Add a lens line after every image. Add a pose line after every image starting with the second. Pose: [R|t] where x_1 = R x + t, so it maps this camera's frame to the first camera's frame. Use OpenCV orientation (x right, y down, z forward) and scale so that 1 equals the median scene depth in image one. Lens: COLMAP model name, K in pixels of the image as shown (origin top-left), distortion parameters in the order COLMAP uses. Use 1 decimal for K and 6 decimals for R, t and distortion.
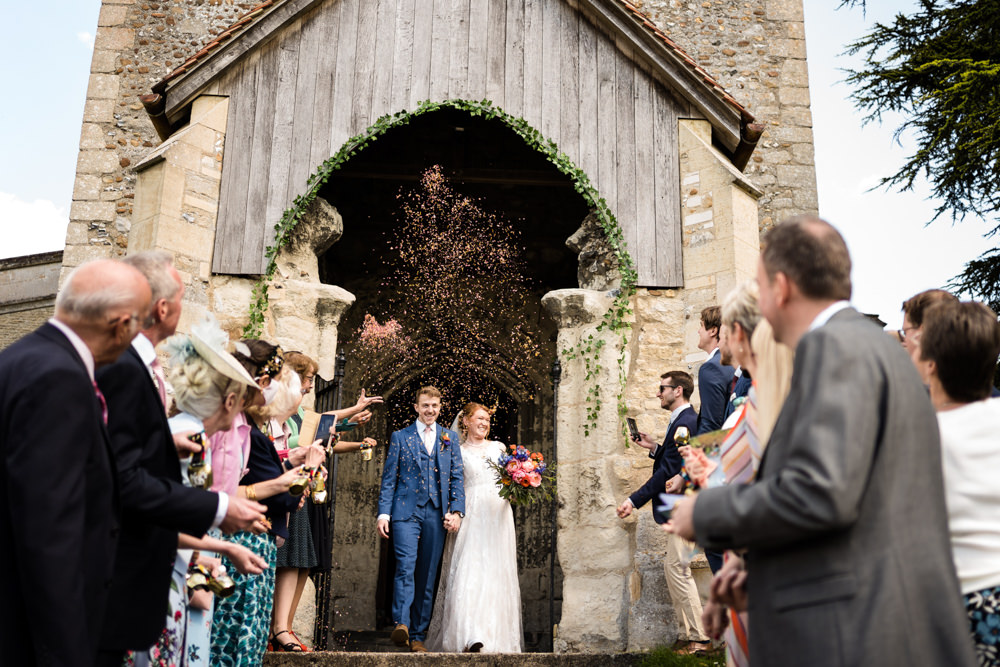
lens RADIAL K [[1141.2, 0, 553.0], [0, 1141.2, 309.3], [0, 0, 1]] dist [-0.008061, 0.032518]
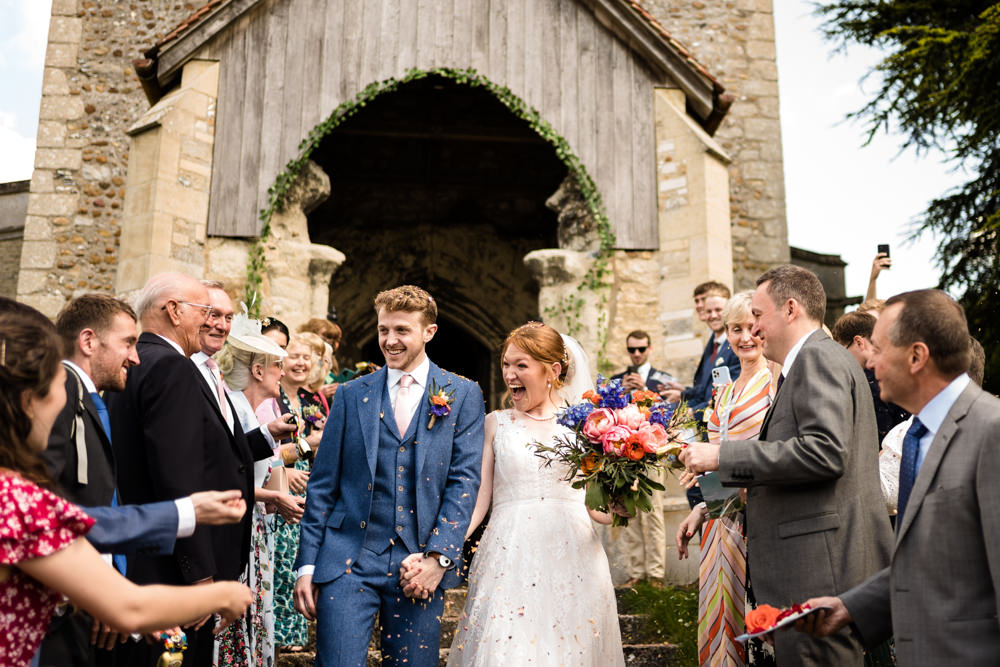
lens RADIAL K [[1218.6, 0, 605.6], [0, 1218.6, 279.7], [0, 0, 1]] dist [0.001307, 0.037716]
pose [[0.996372, 0.001463, 0.085090, -0.030816], [-0.004641, 0.999299, 0.037157, -0.032012], [-0.084976, -0.037417, 0.995680, -0.126402]]
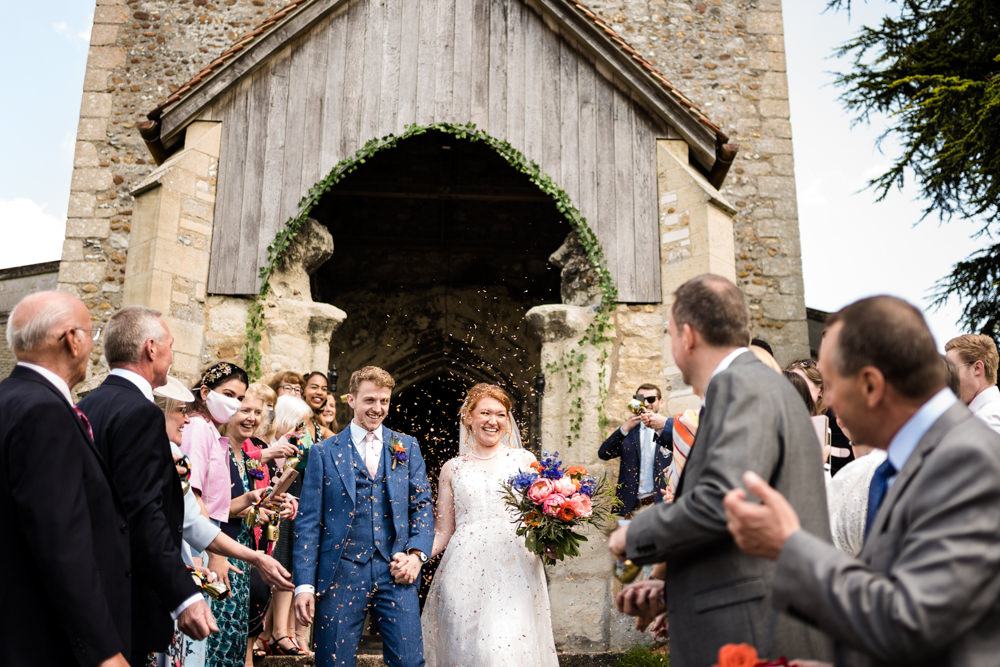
lens RADIAL K [[1154.0, 0, 559.1], [0, 1154.0, 319.1], [0, 0, 1]] dist [-0.012042, 0.059943]
pose [[0.999906, -0.009152, 0.010208, 0.009450], [0.009058, 0.999917, 0.009210, -0.014275], [-0.010291, -0.009117, 0.999905, -0.050174]]
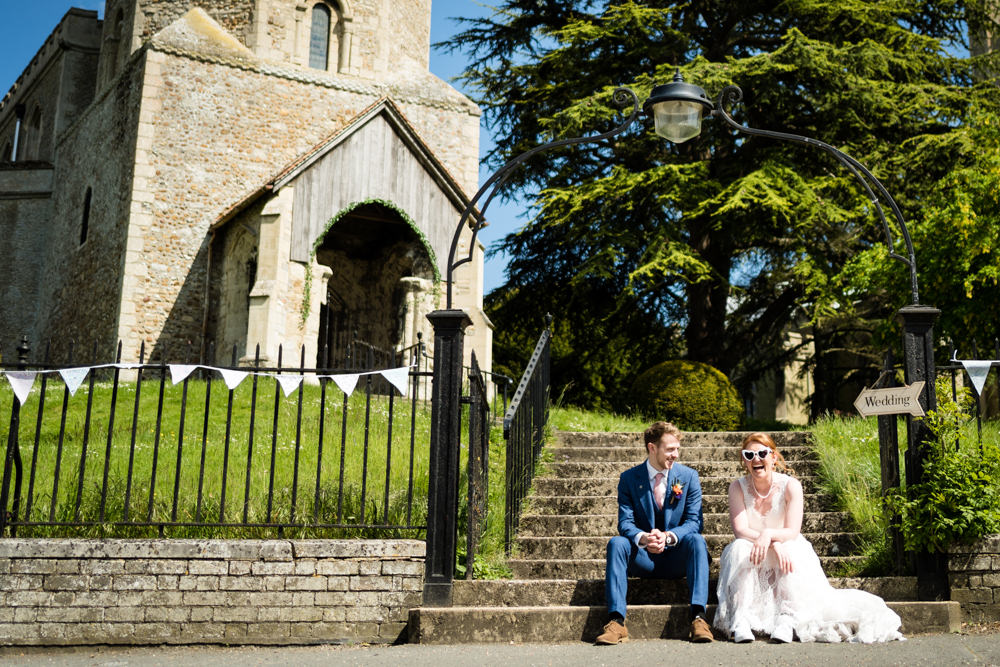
lens RADIAL K [[1154.0, 0, 559.1], [0, 1154.0, 319.1], [0, 0, 1]] dist [-0.012042, 0.059943]
pose [[0.895341, 0.089851, 0.436224, -0.819923], [-0.134126, 0.988366, 0.071711, -0.156955], [-0.424706, -0.122715, 0.896976, -1.498734]]
